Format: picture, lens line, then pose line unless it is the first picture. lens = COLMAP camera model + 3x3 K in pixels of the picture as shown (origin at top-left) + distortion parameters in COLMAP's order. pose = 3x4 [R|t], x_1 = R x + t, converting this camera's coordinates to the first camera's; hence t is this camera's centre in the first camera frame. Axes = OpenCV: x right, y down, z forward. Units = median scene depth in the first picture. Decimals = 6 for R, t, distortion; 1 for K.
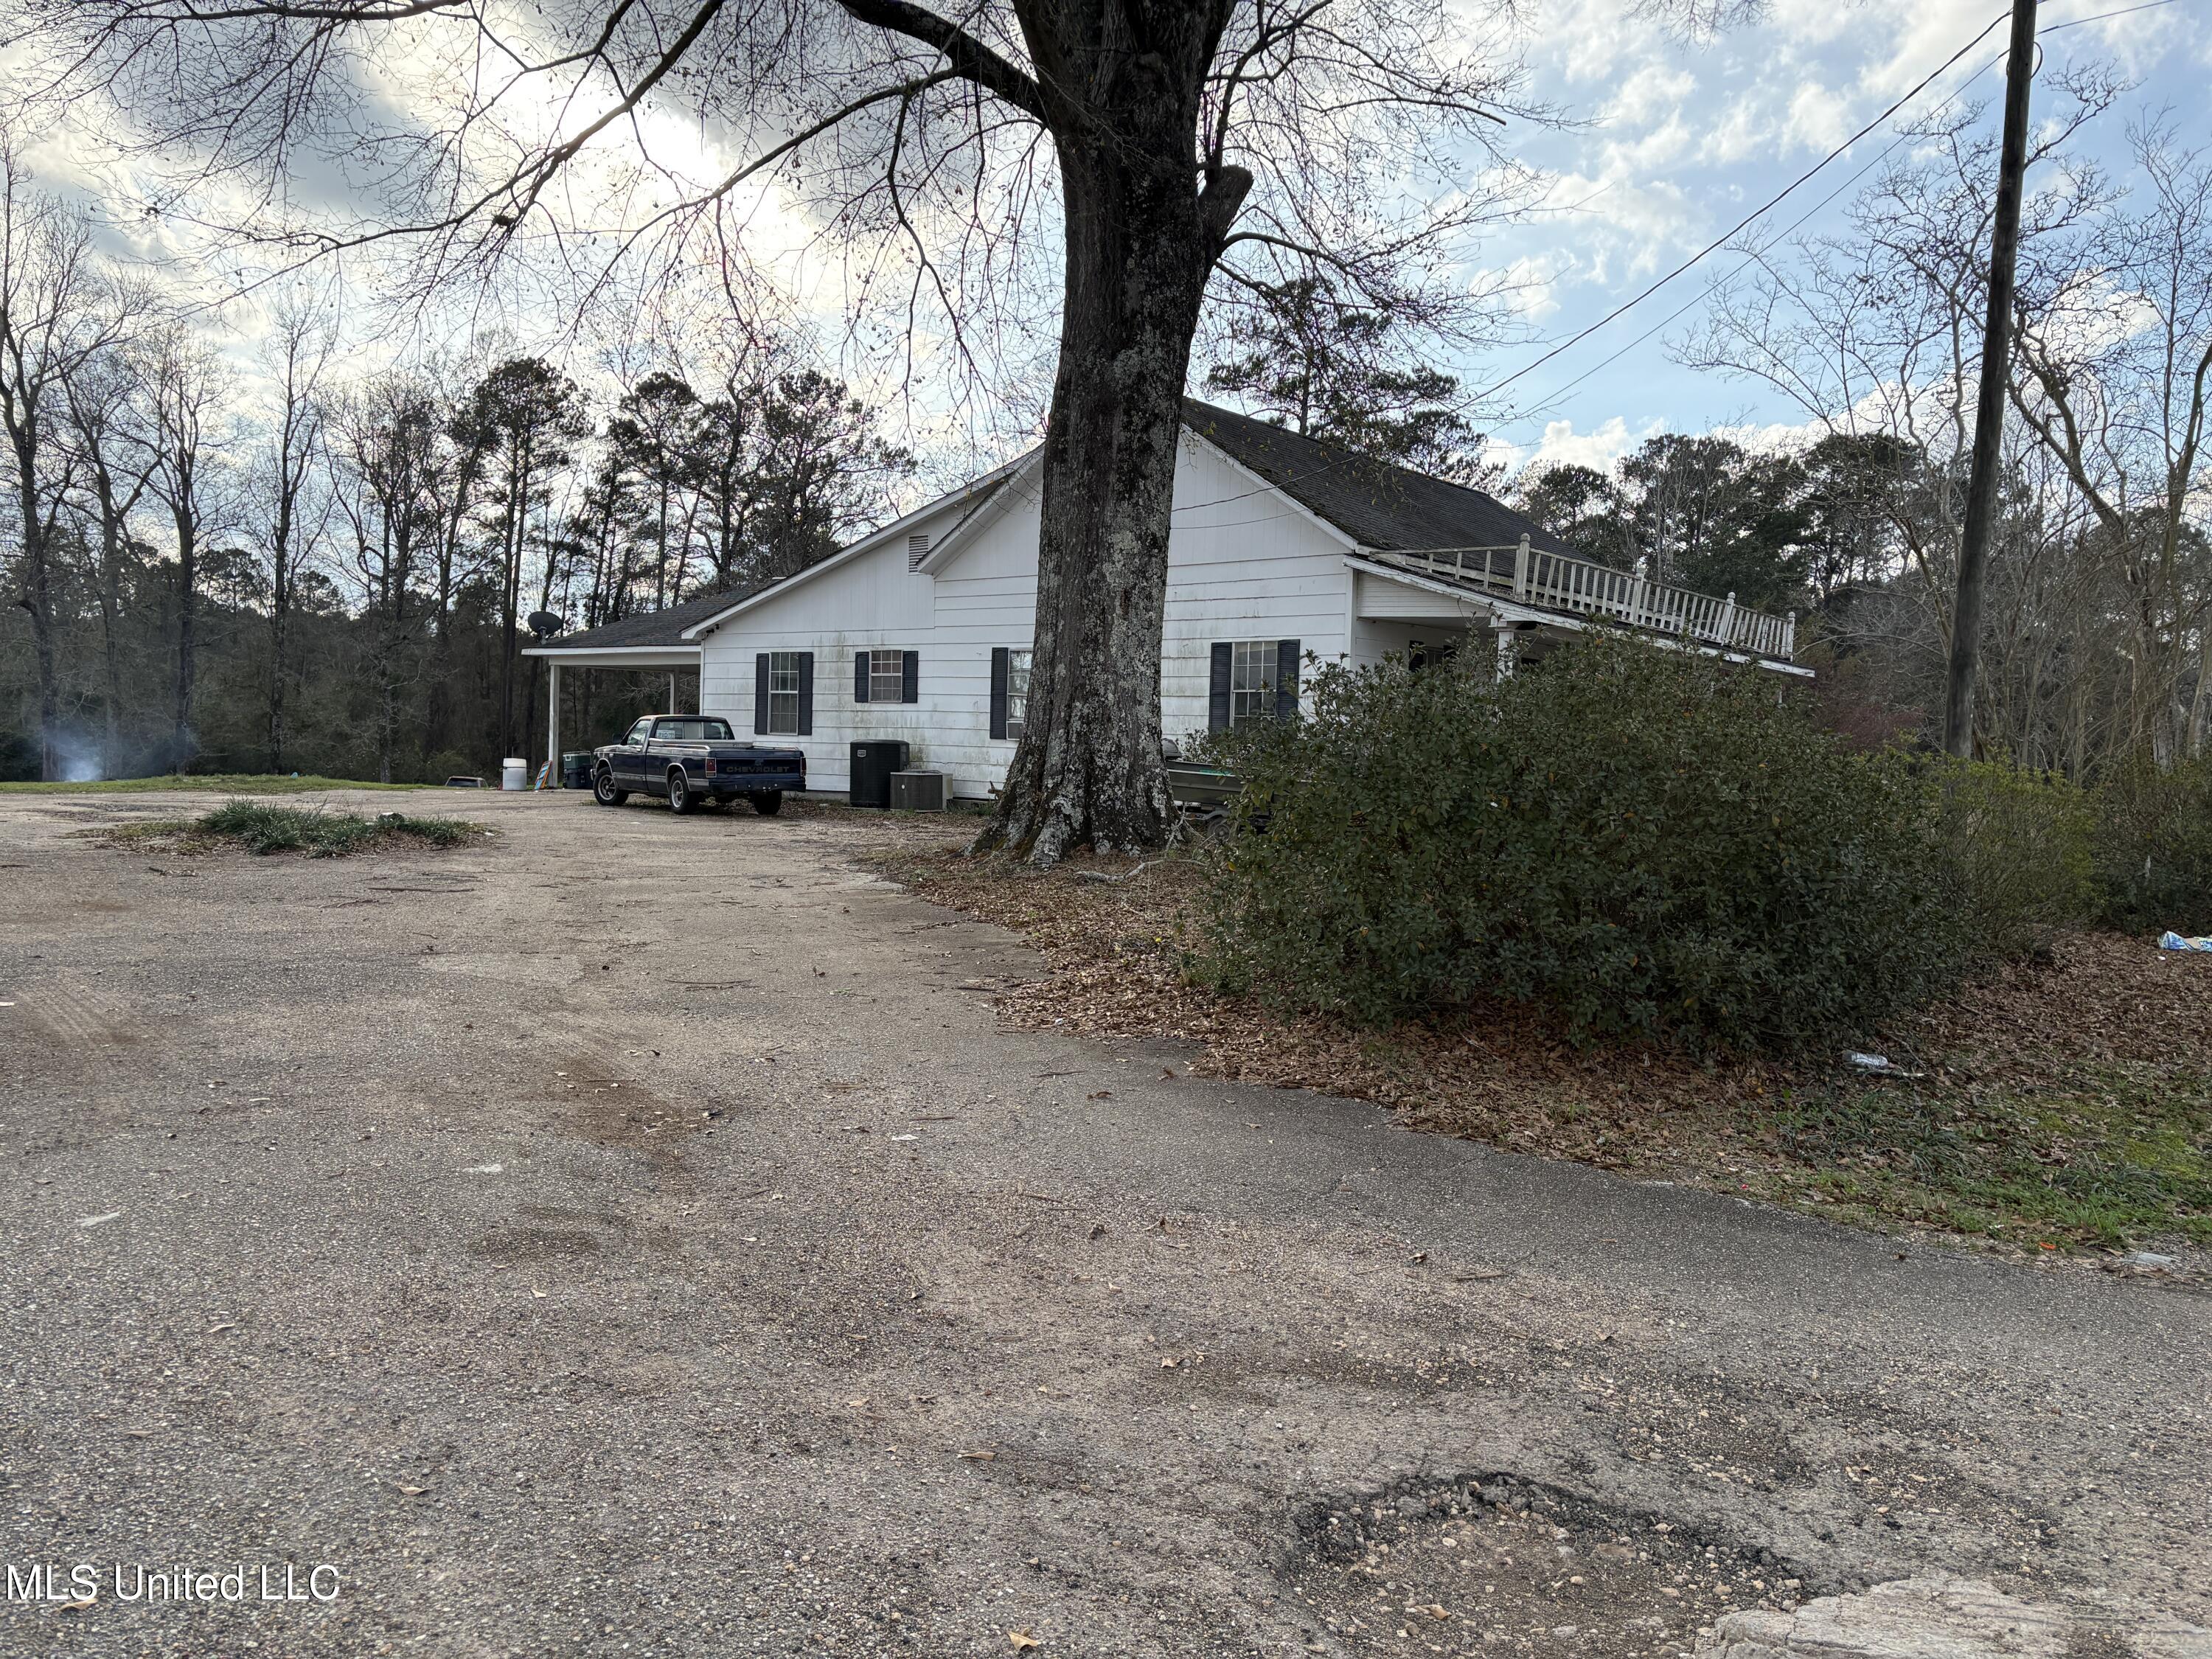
lens RADIAL K [[1646.1, 0, 1101.0], [0, 1646.1, 835.5], [0, 0, 1]] dist [0.046550, -0.008440]
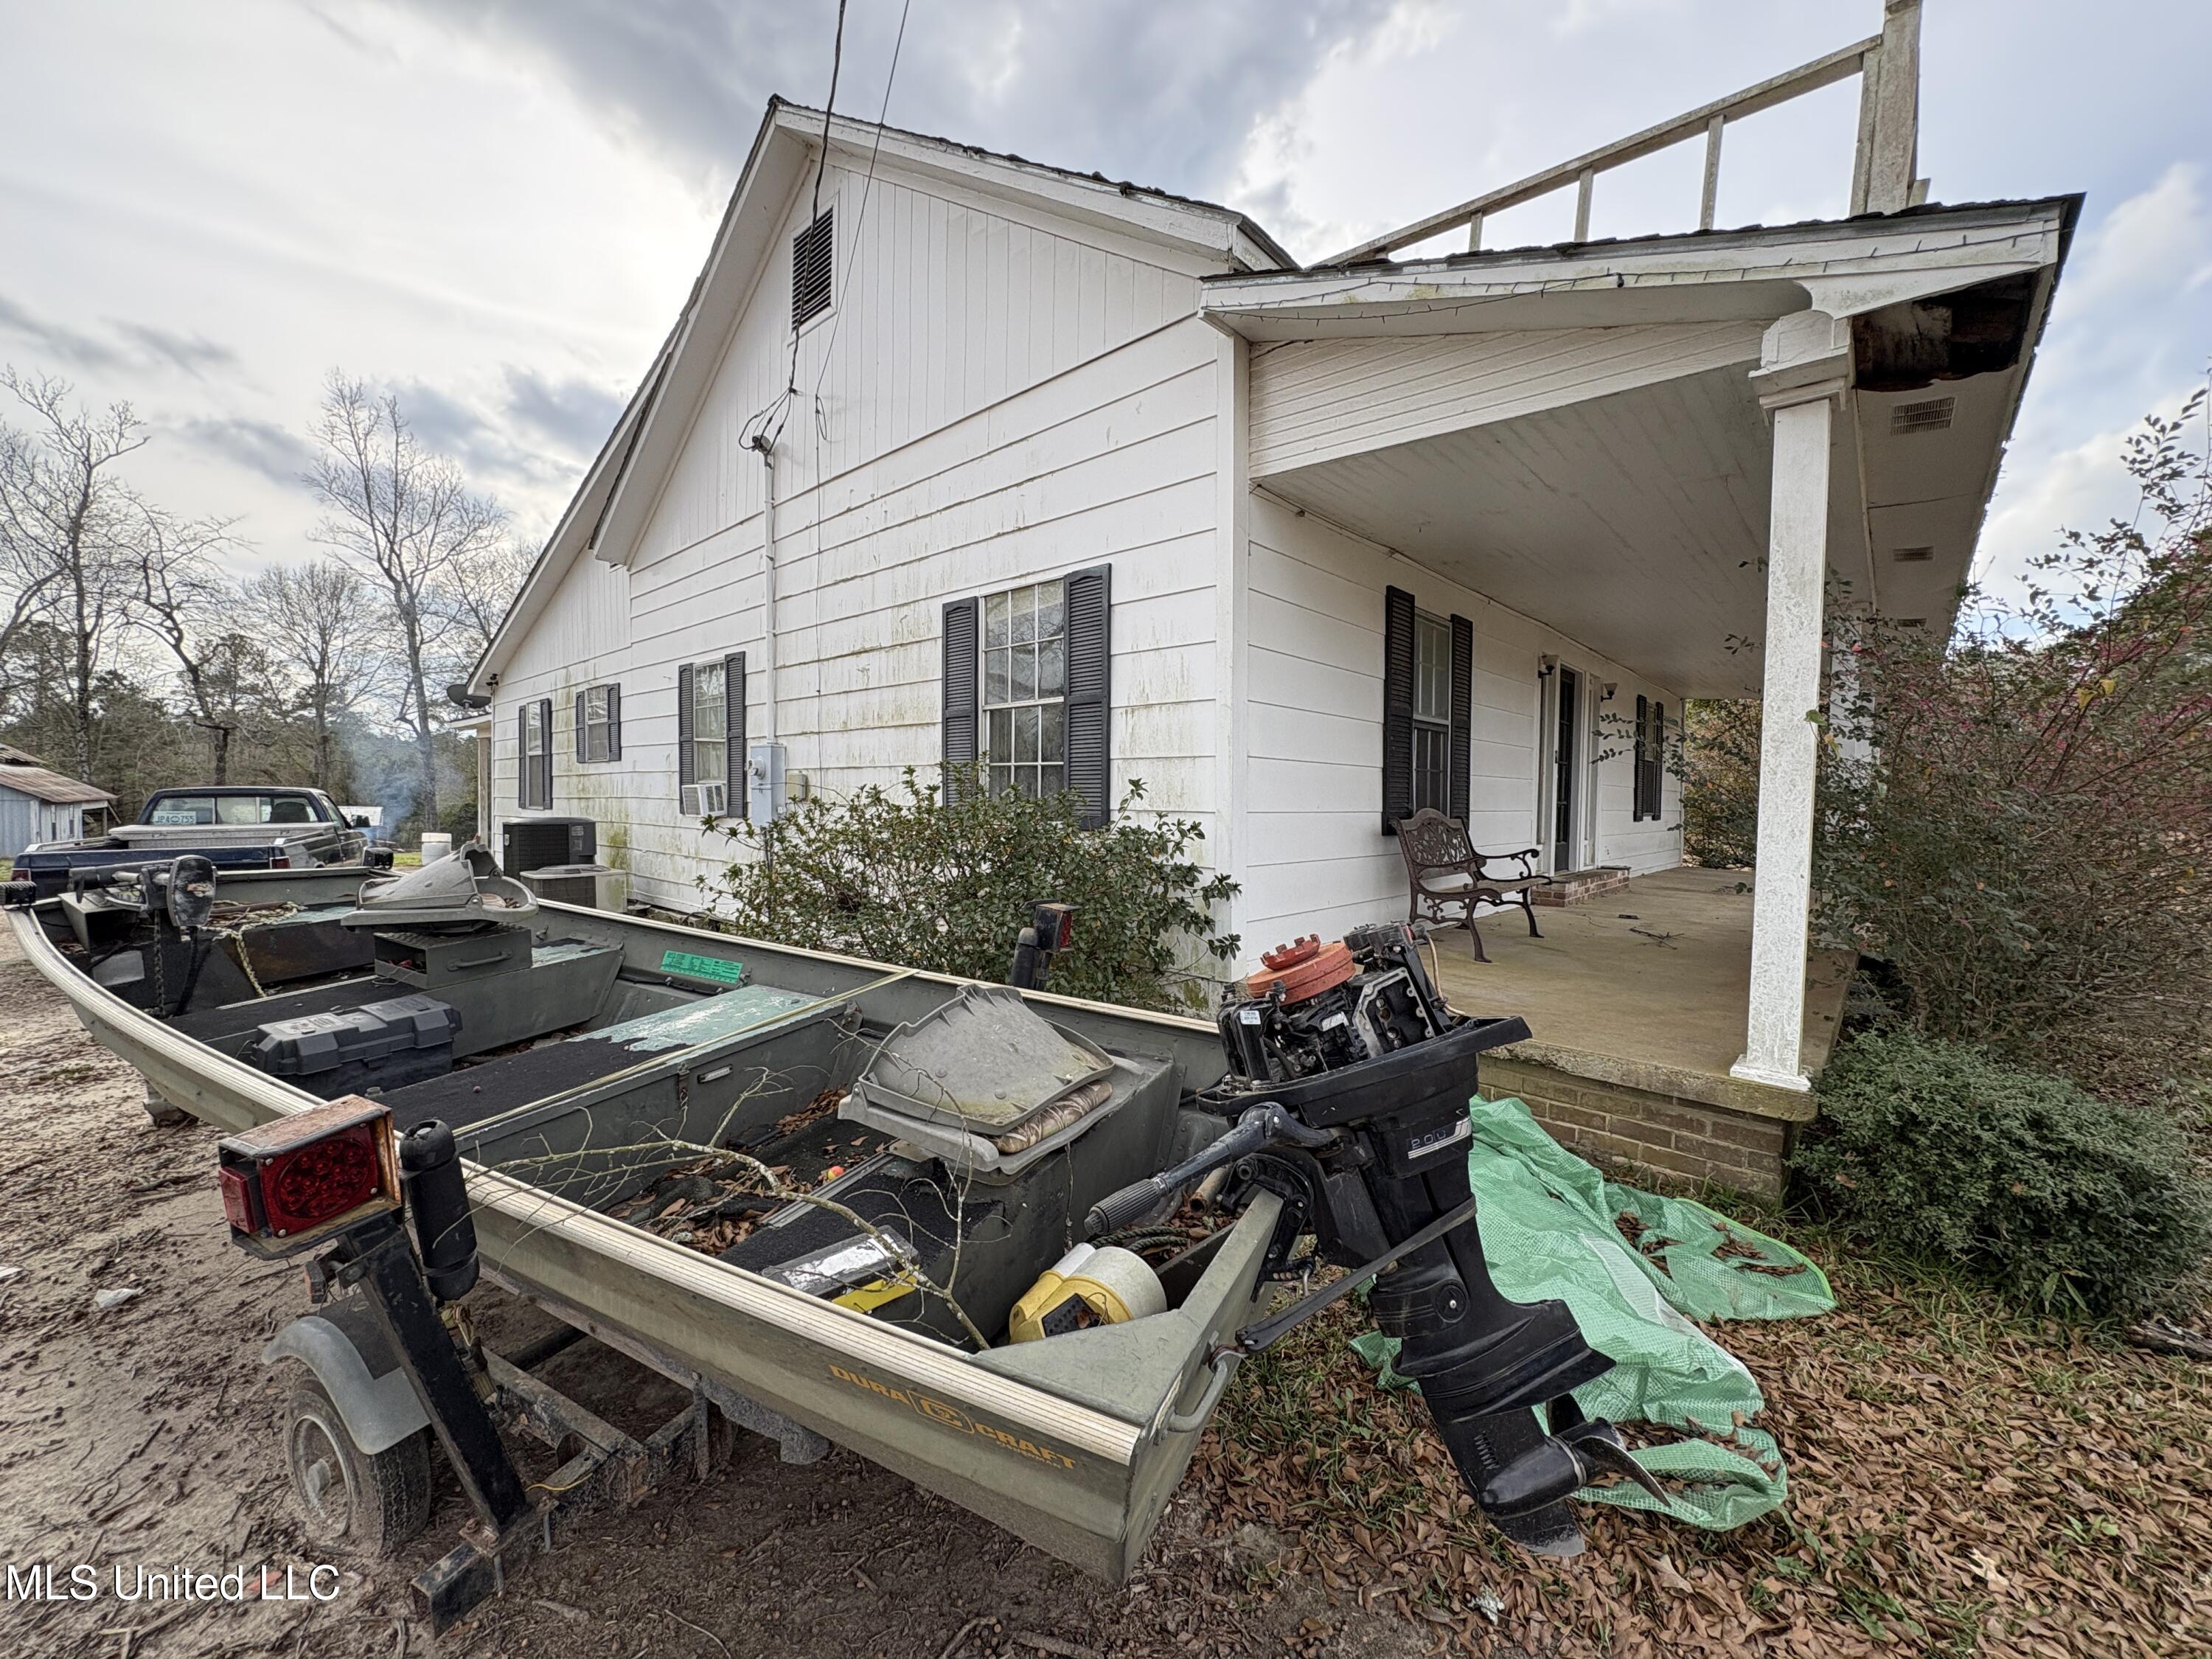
lens RADIAL K [[880.2, 0, 1104.1], [0, 880.2, 831.8], [0, 0, 1]] dist [-0.000638, 0.000267]
pose [[0.996859, -0.014744, -0.077819, 0.109502], [0.013512, 0.999775, -0.016340, -0.042147], [0.078042, 0.015238, 0.996834, 0.645734]]
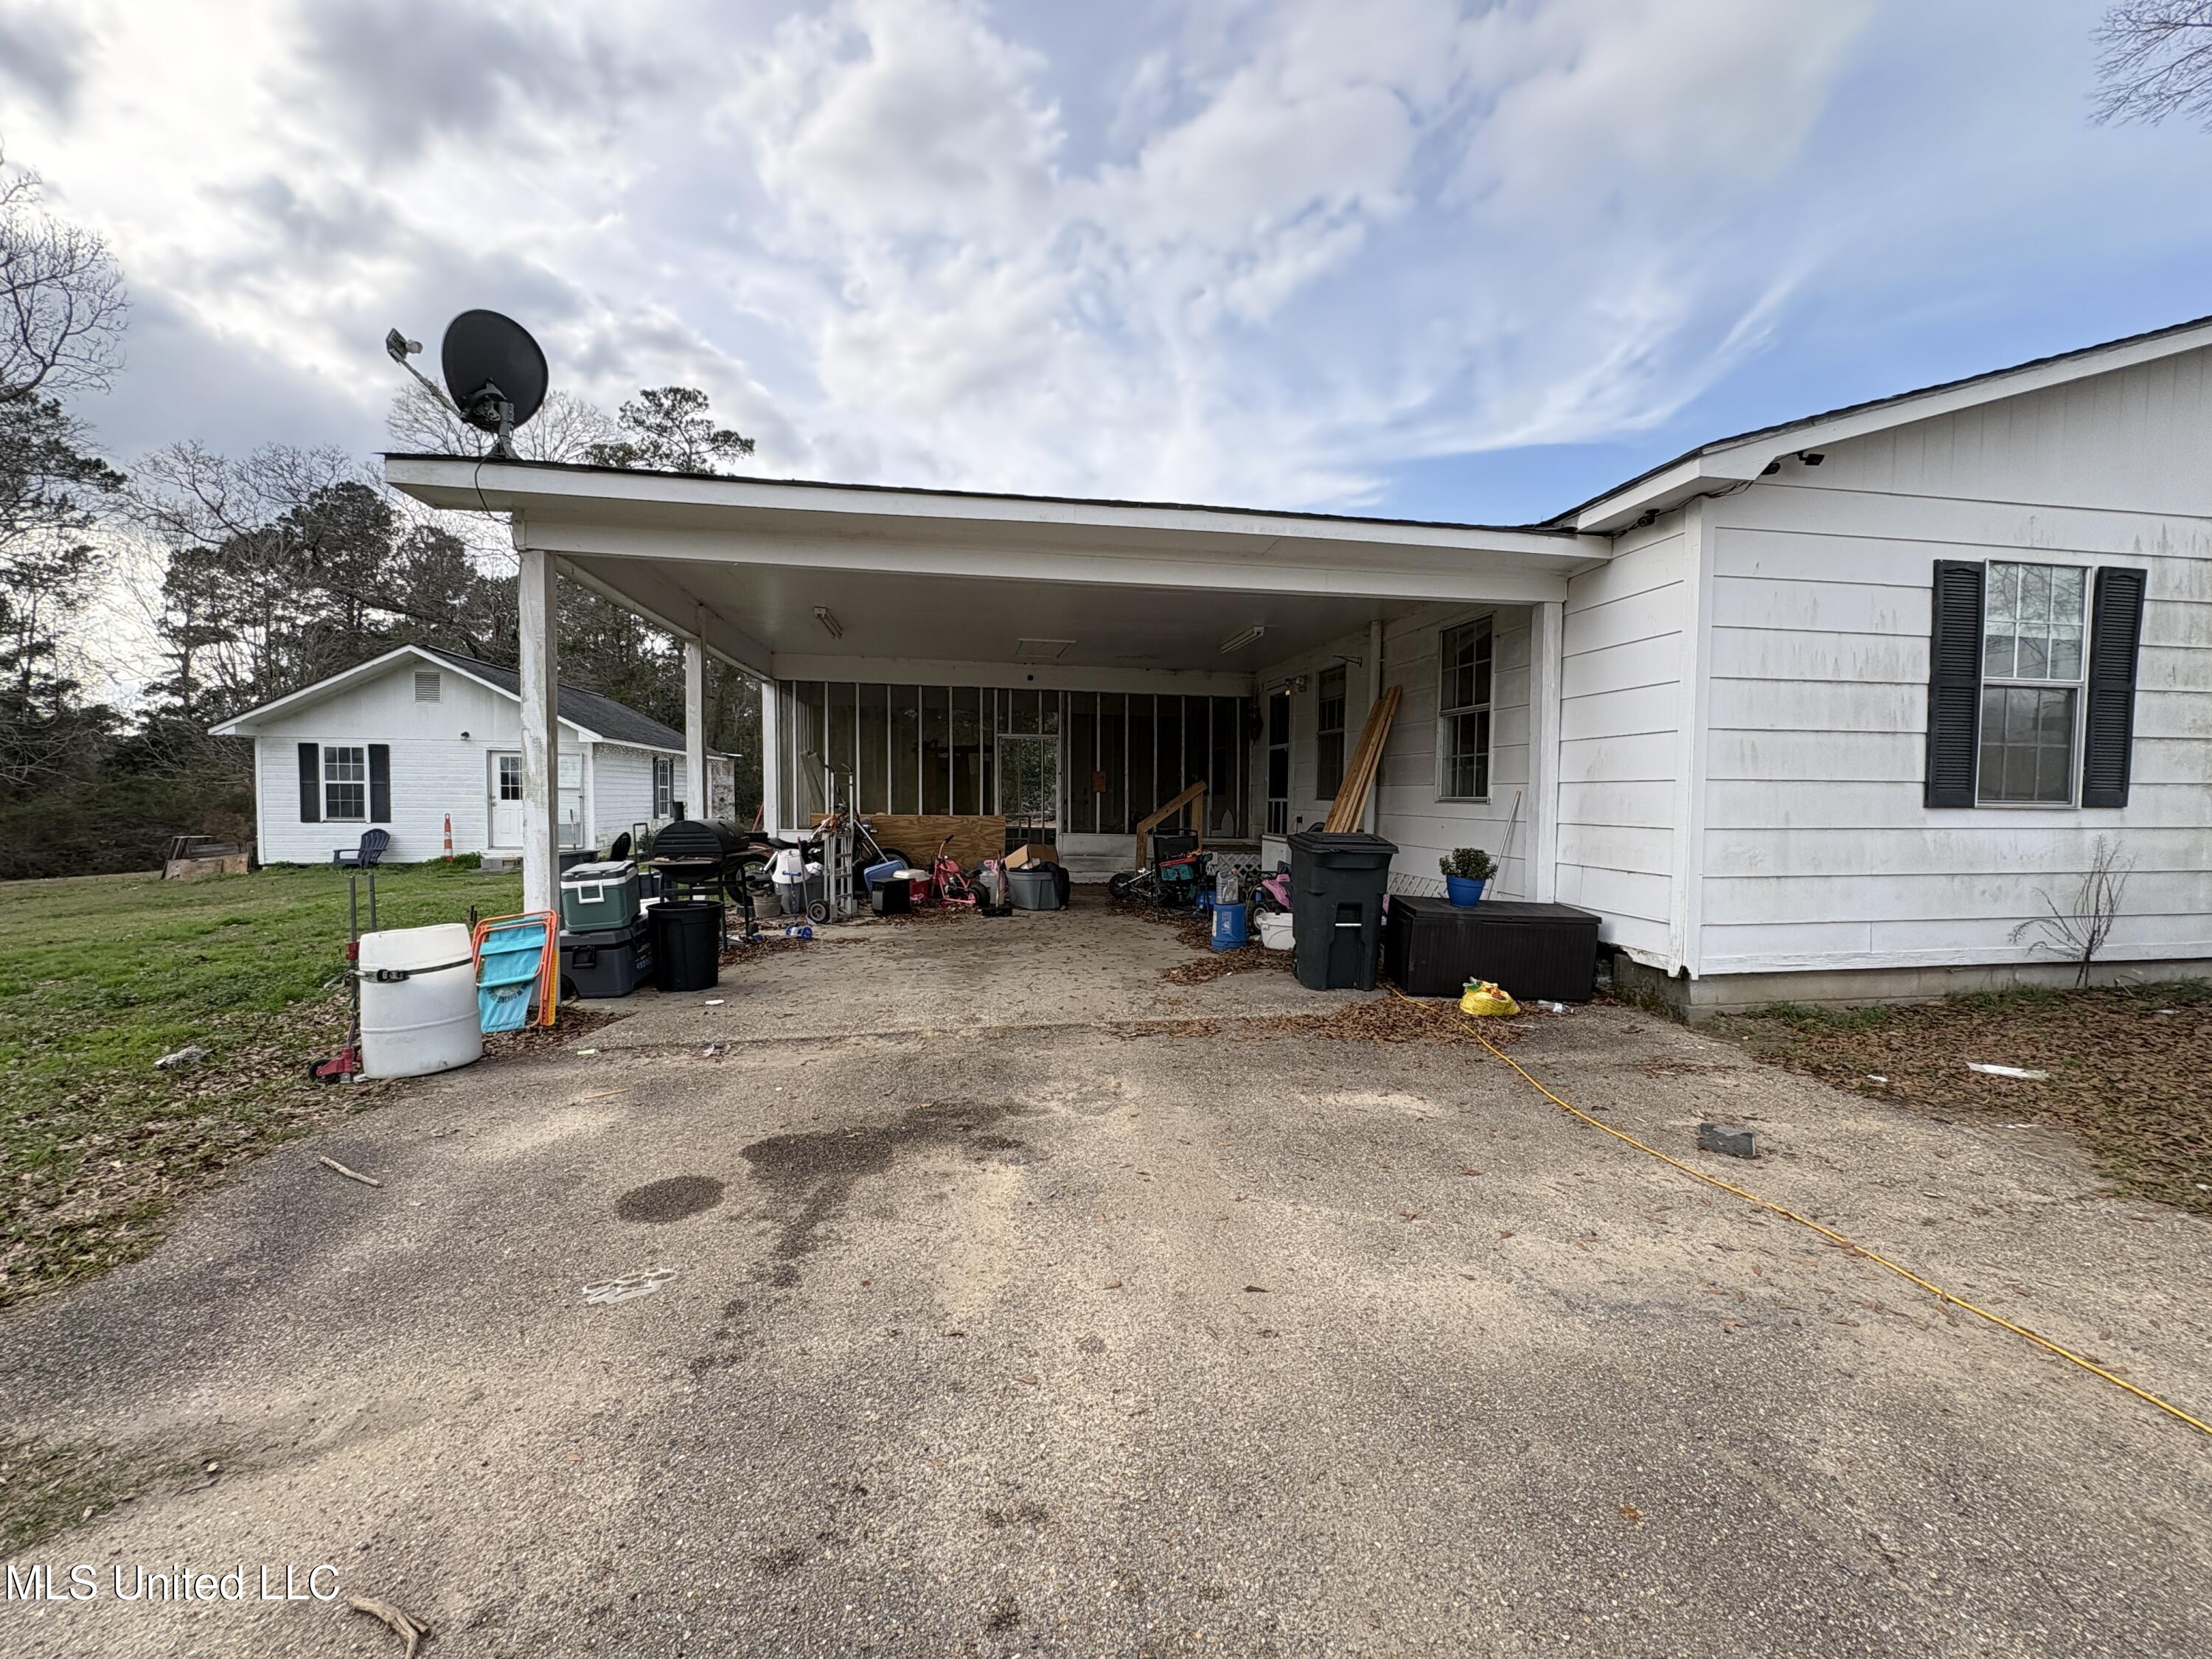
lens RADIAL K [[880.2, 0, 1108.7], [0, 880.2, 838.6], [0, 0, 1]] dist [-0.000638, 0.000267]
pose [[0.673767, -0.062128, 0.736328, -0.482915], [0.047154, 0.998043, 0.041062, -0.075365], [-0.737438, 0.007055, 0.675378, 1.079613]]
